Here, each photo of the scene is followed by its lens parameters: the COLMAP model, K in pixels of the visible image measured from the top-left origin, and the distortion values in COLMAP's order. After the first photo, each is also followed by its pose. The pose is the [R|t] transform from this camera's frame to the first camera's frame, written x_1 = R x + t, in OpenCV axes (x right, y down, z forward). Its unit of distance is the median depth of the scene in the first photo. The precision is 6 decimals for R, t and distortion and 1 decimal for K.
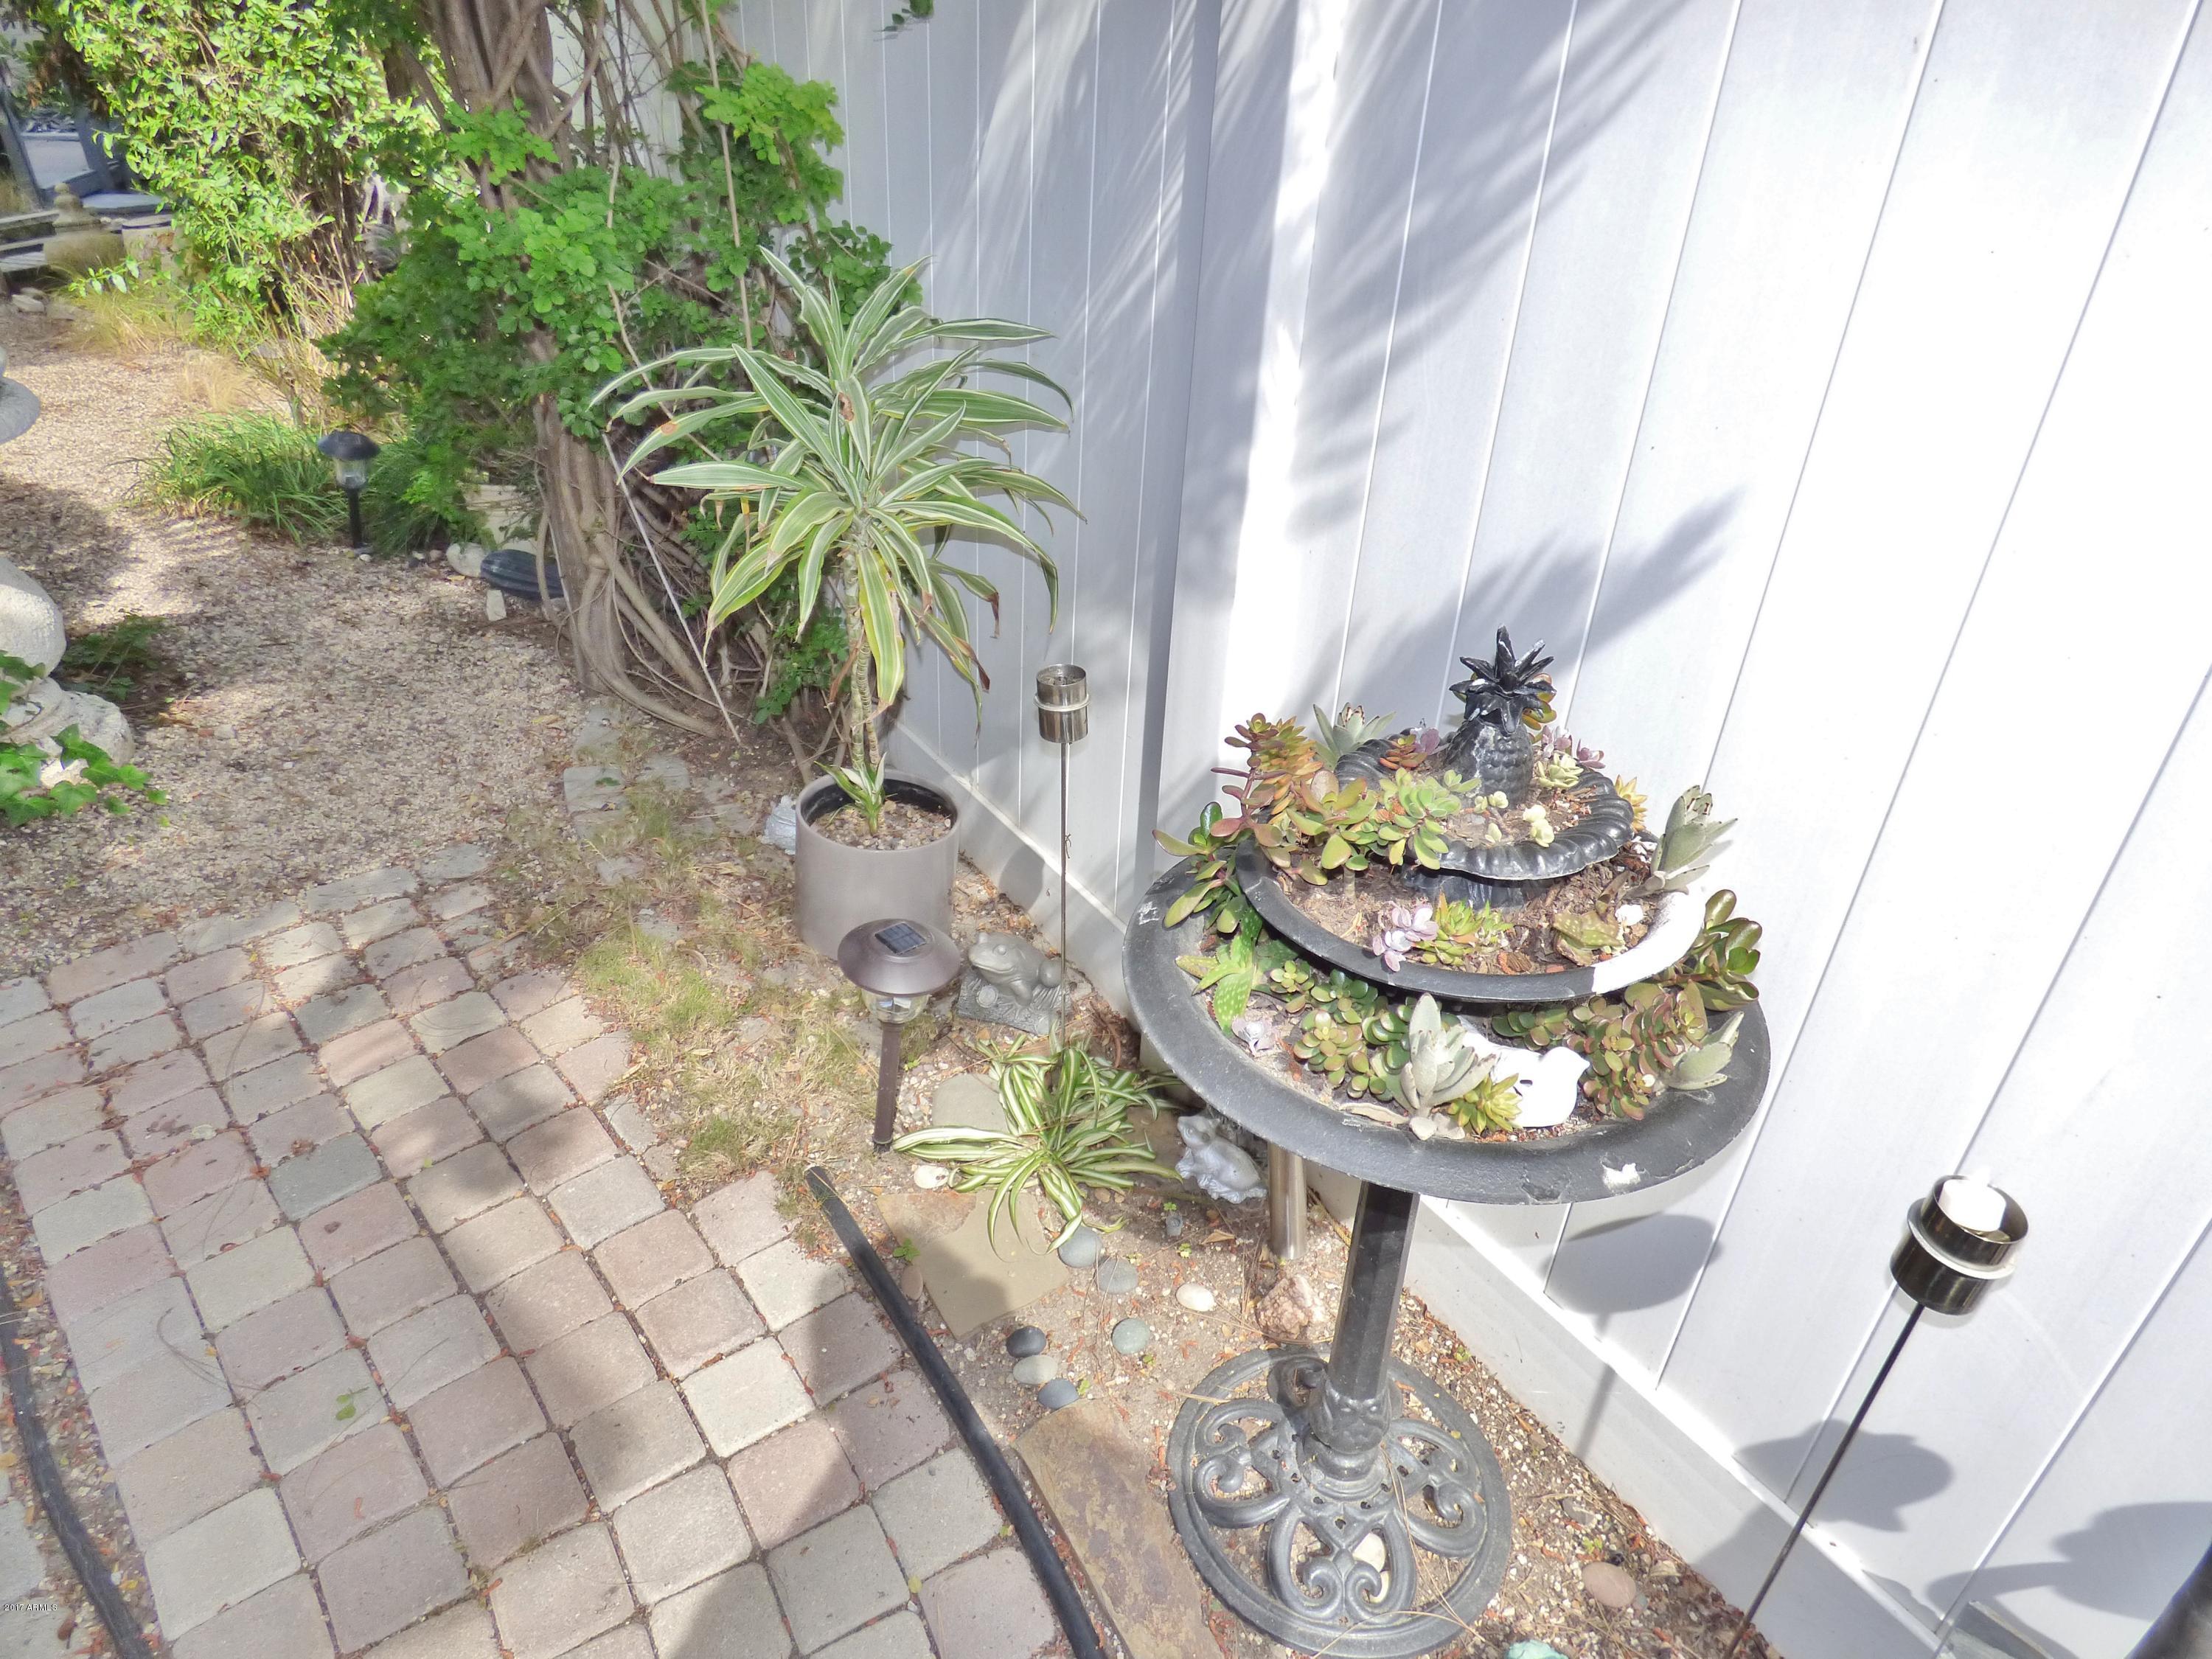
lens RADIAL K [[1327.5, 0, 1099.0], [0, 1327.5, 822.3], [0, 0, 1]] dist [-0.003557, 0.000396]
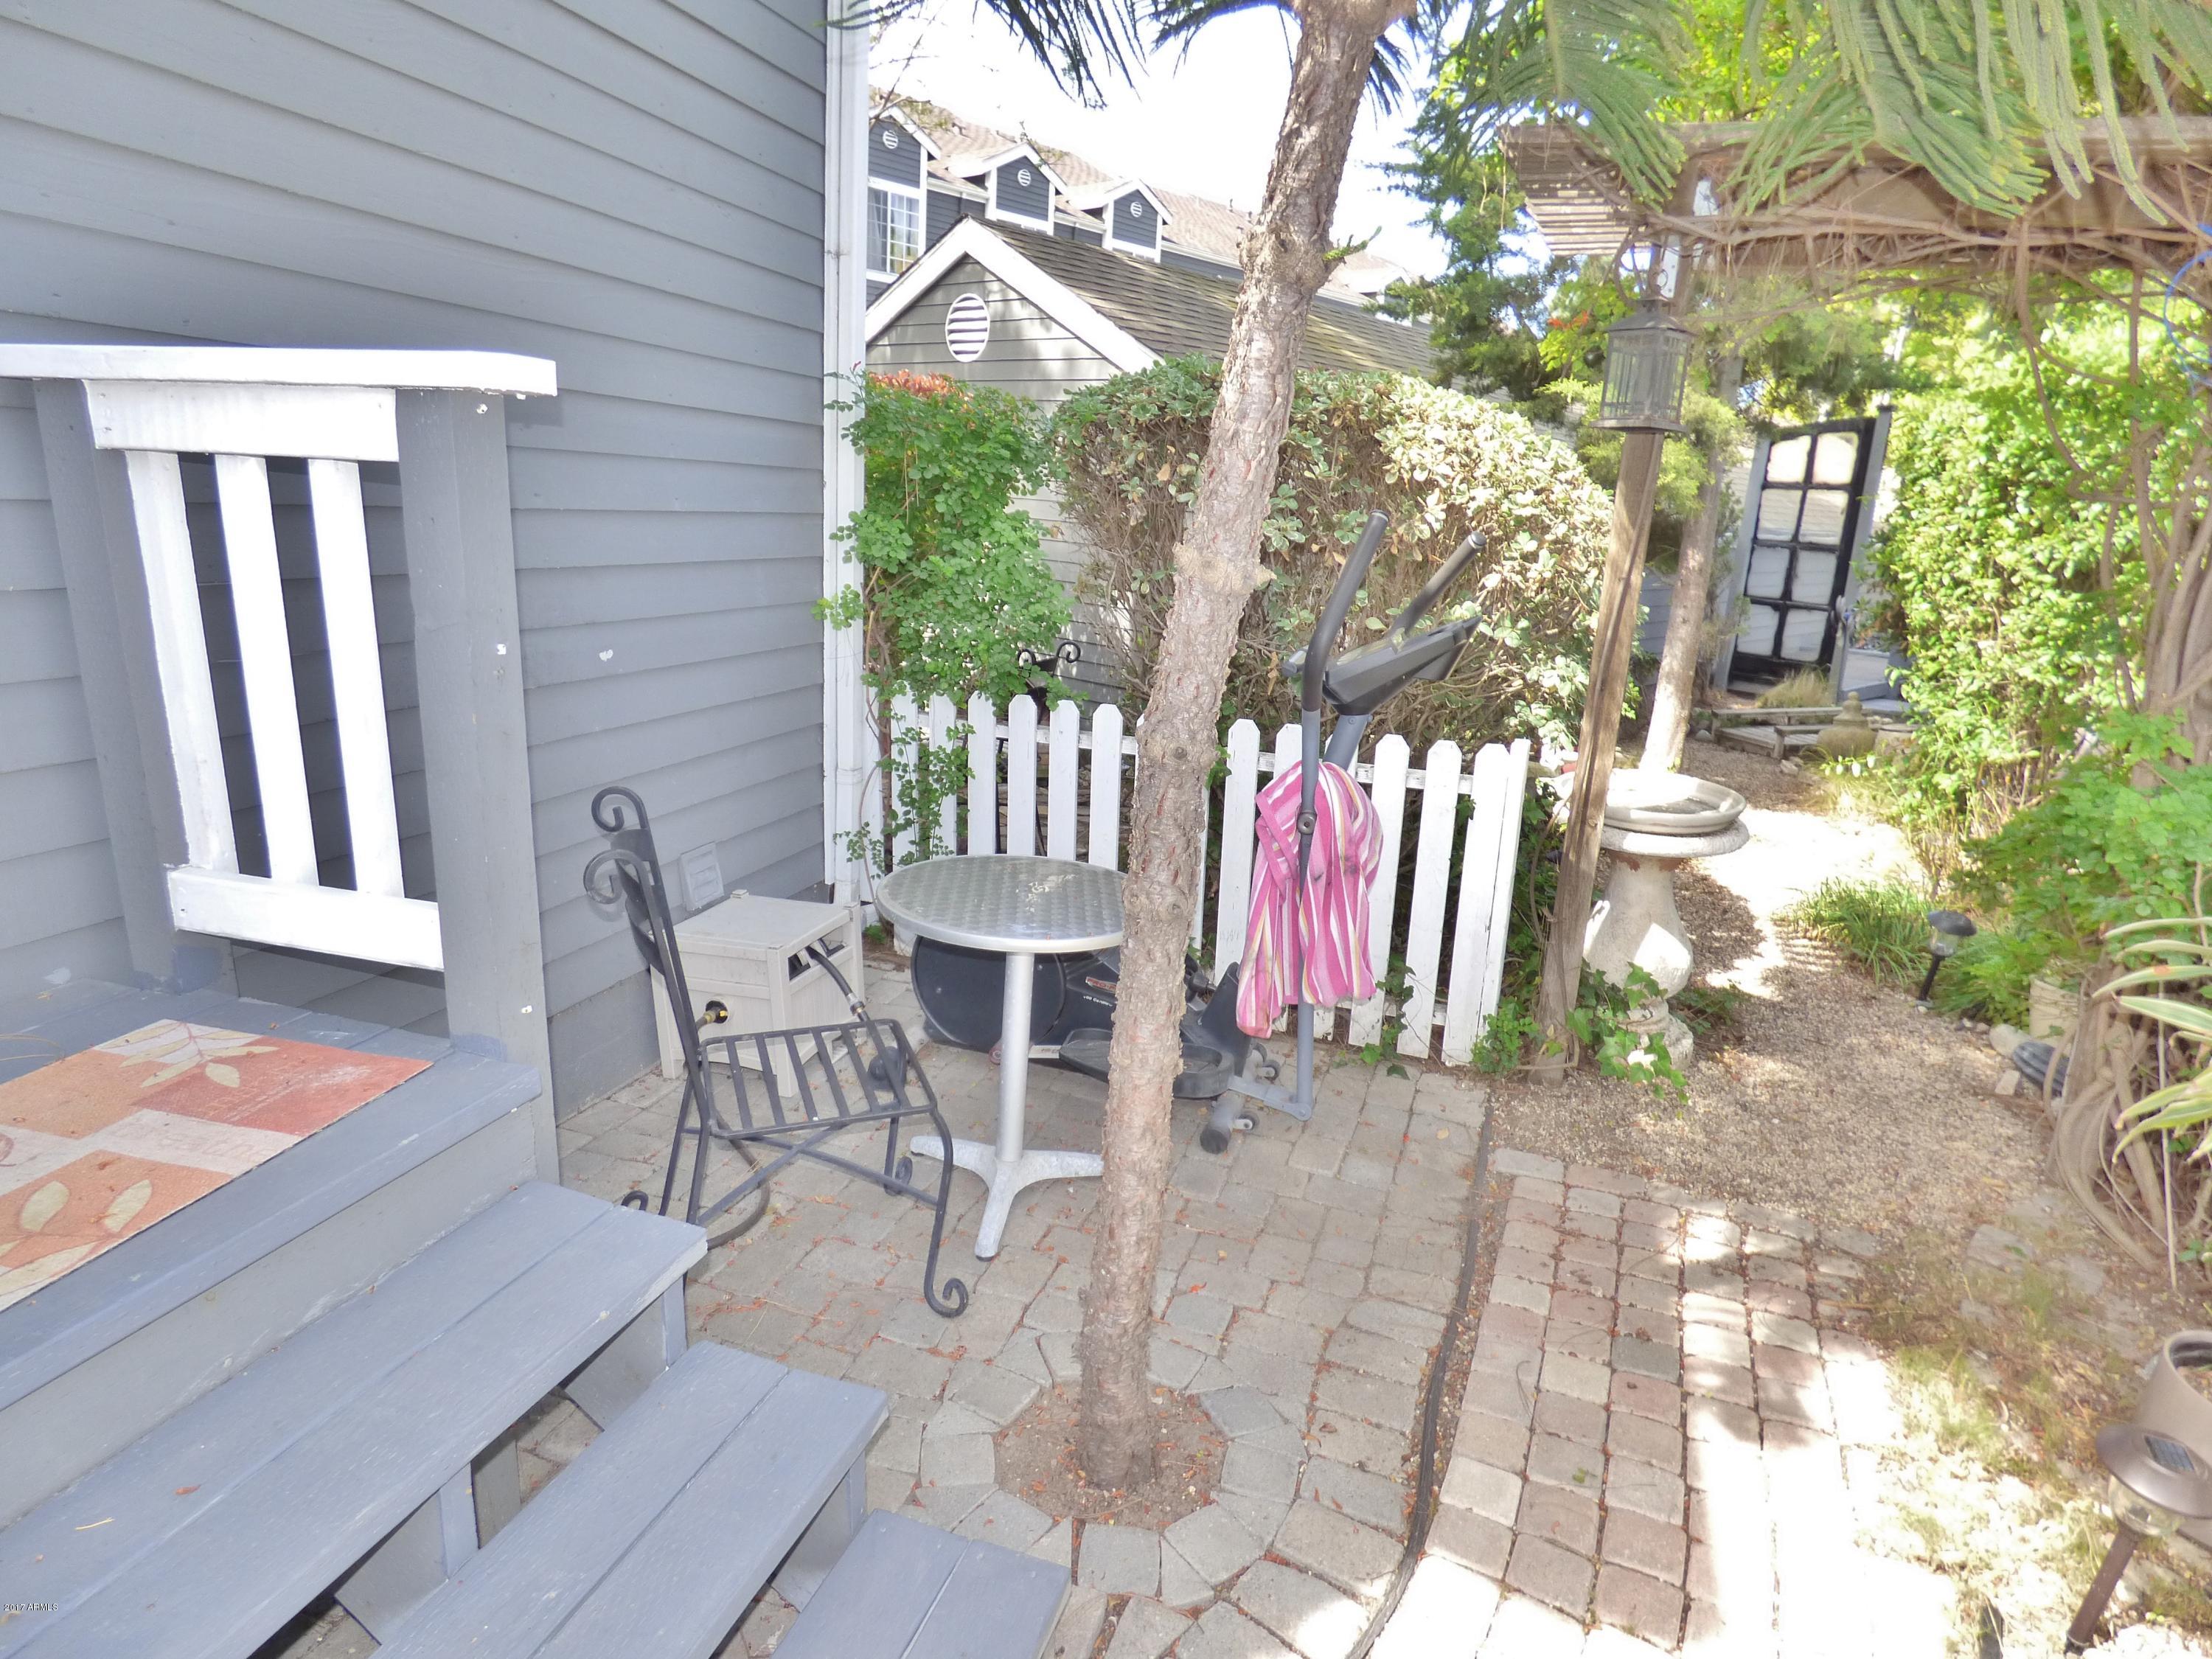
lens RADIAL K [[1307.9, 0, 1105.1], [0, 1307.9, 848.9], [0, 0, 1]] dist [-0.048687, 0.026314]
pose [[0.404587, 0.219422, -0.887786, 0.147429], [-0.488681, 0.872434, -0.007076, 0.042131], [0.772982, 0.436707, 0.460203, -0.164286]]
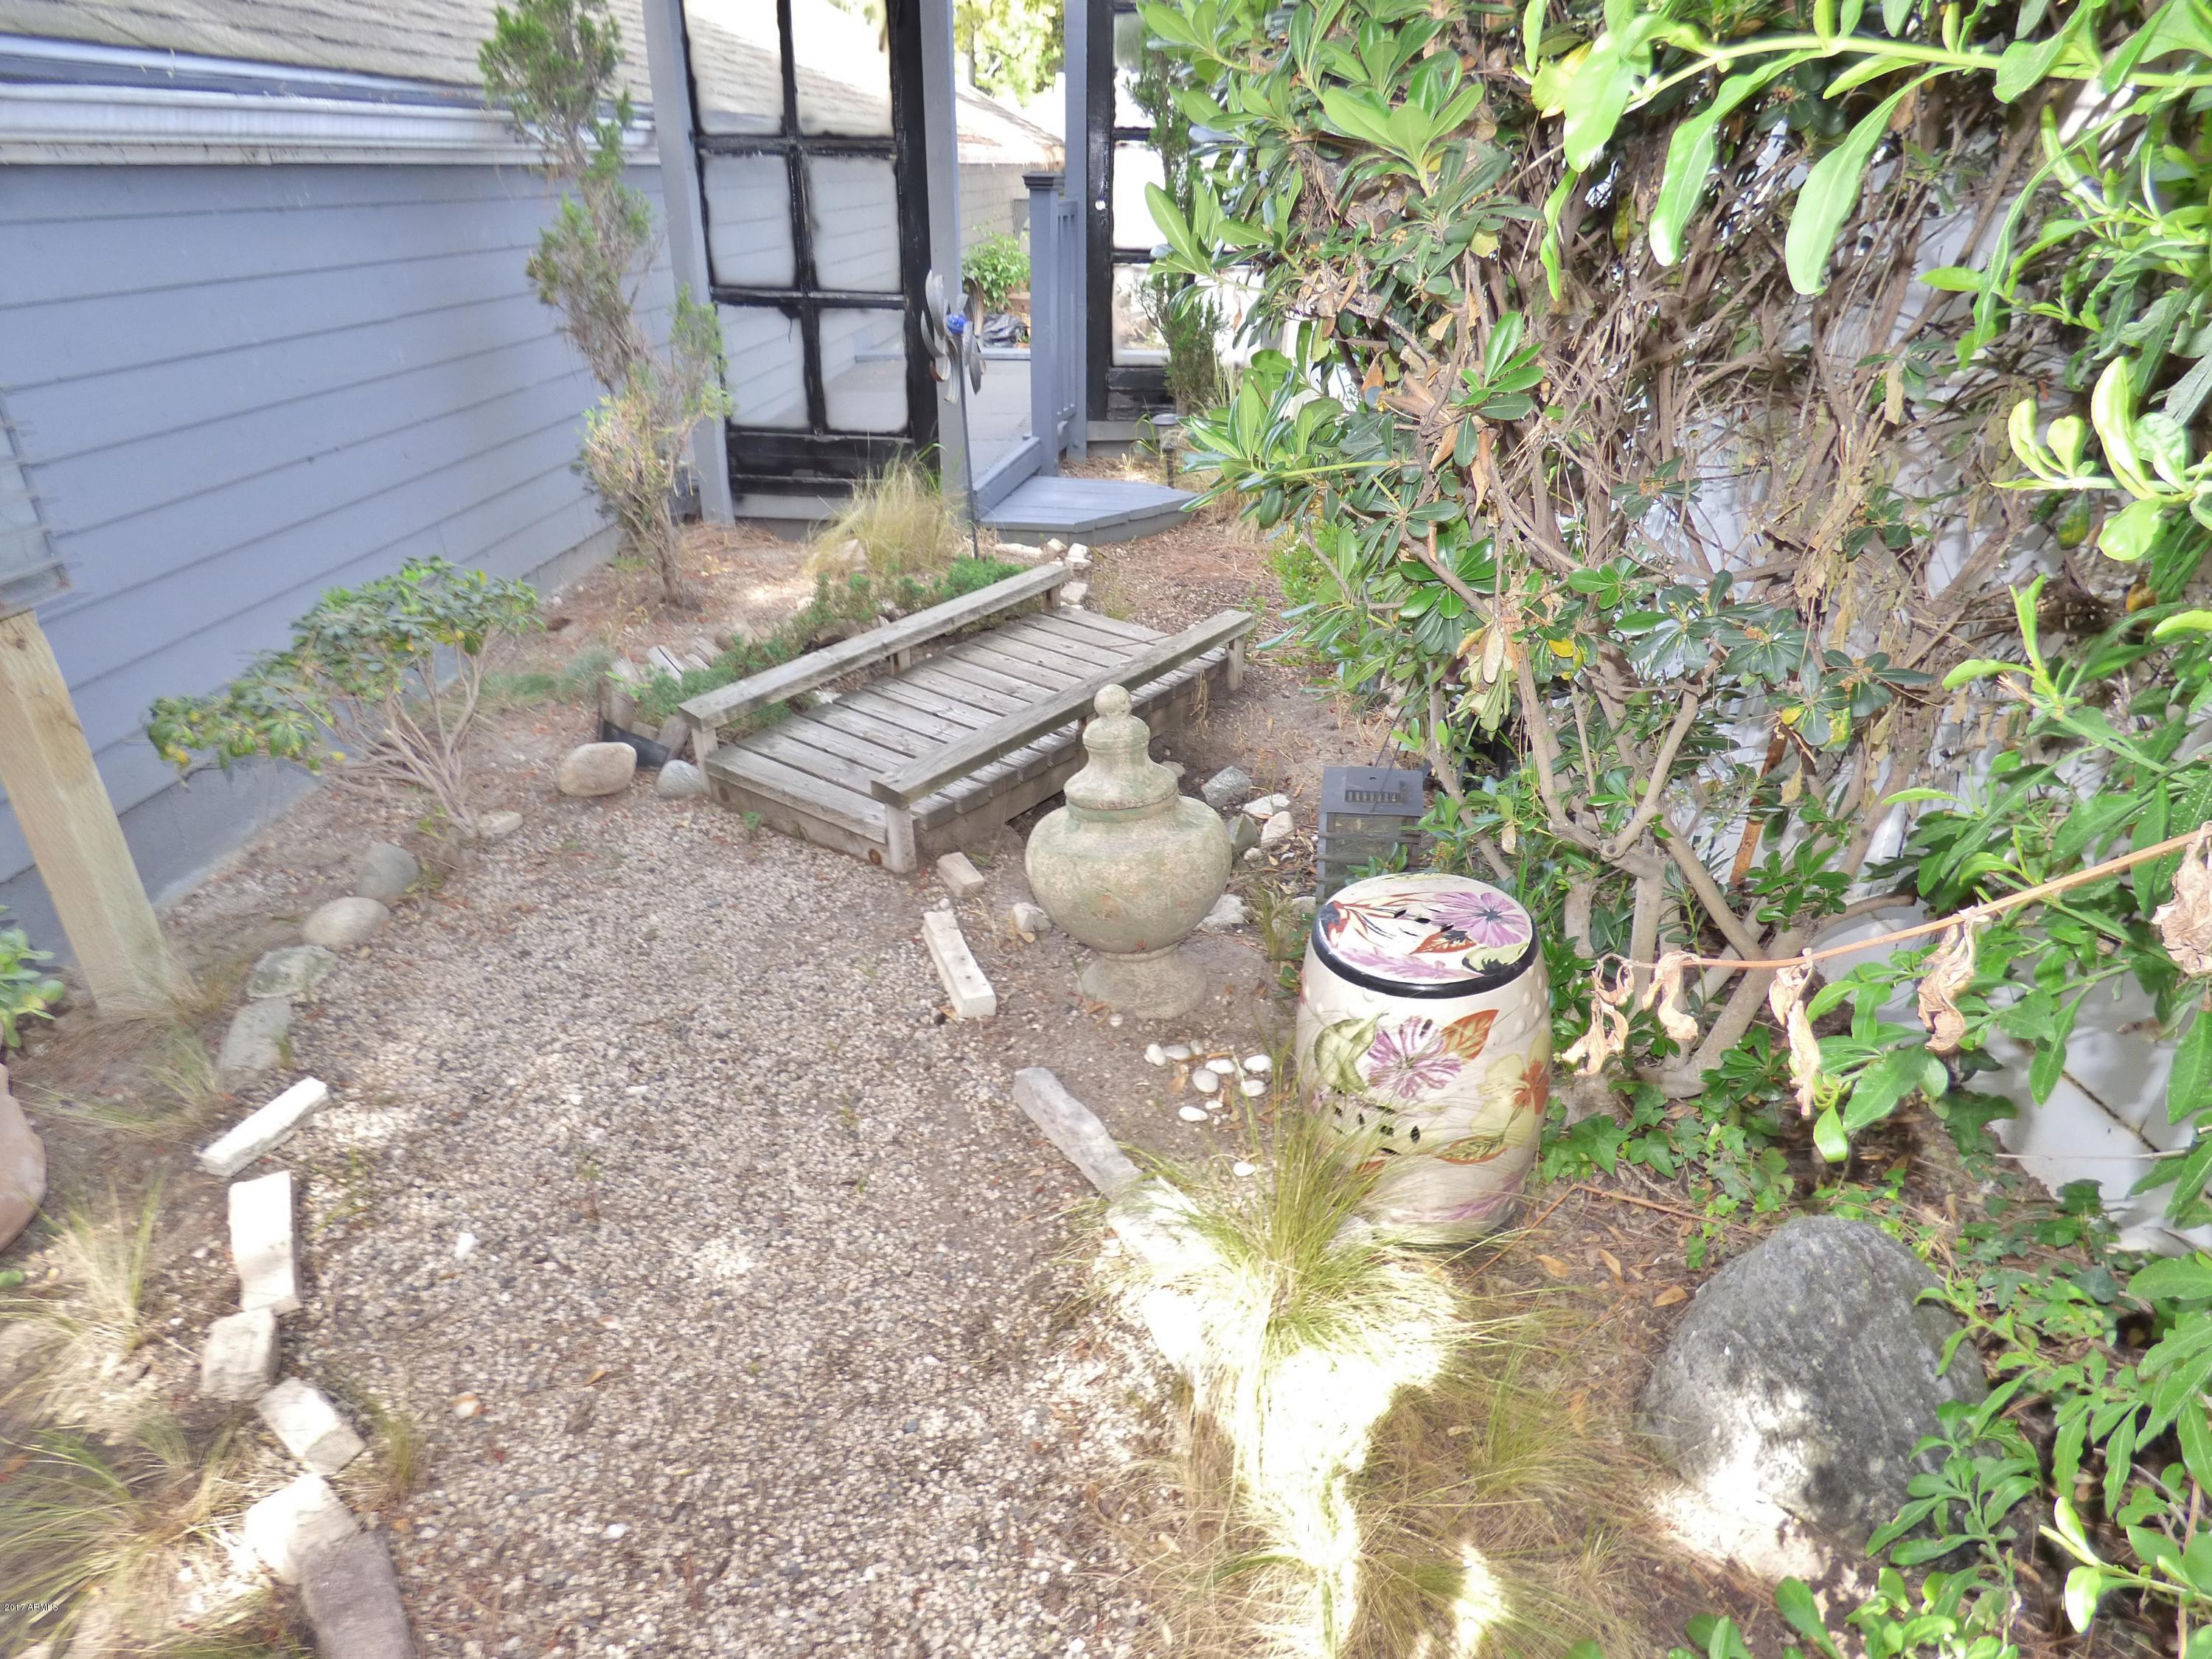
lens RADIAL K [[1307.9, 0, 1105.1], [0, 1307.9, 848.9], [0, 0, 1]] dist [-0.048687, 0.026314]
pose [[0.888942, 0.186059, -0.418526, -1.090094], [-0.208526, 0.977983, -0.008136, -0.755595], [0.407798, 0.094506, 0.908168, 1.184411]]
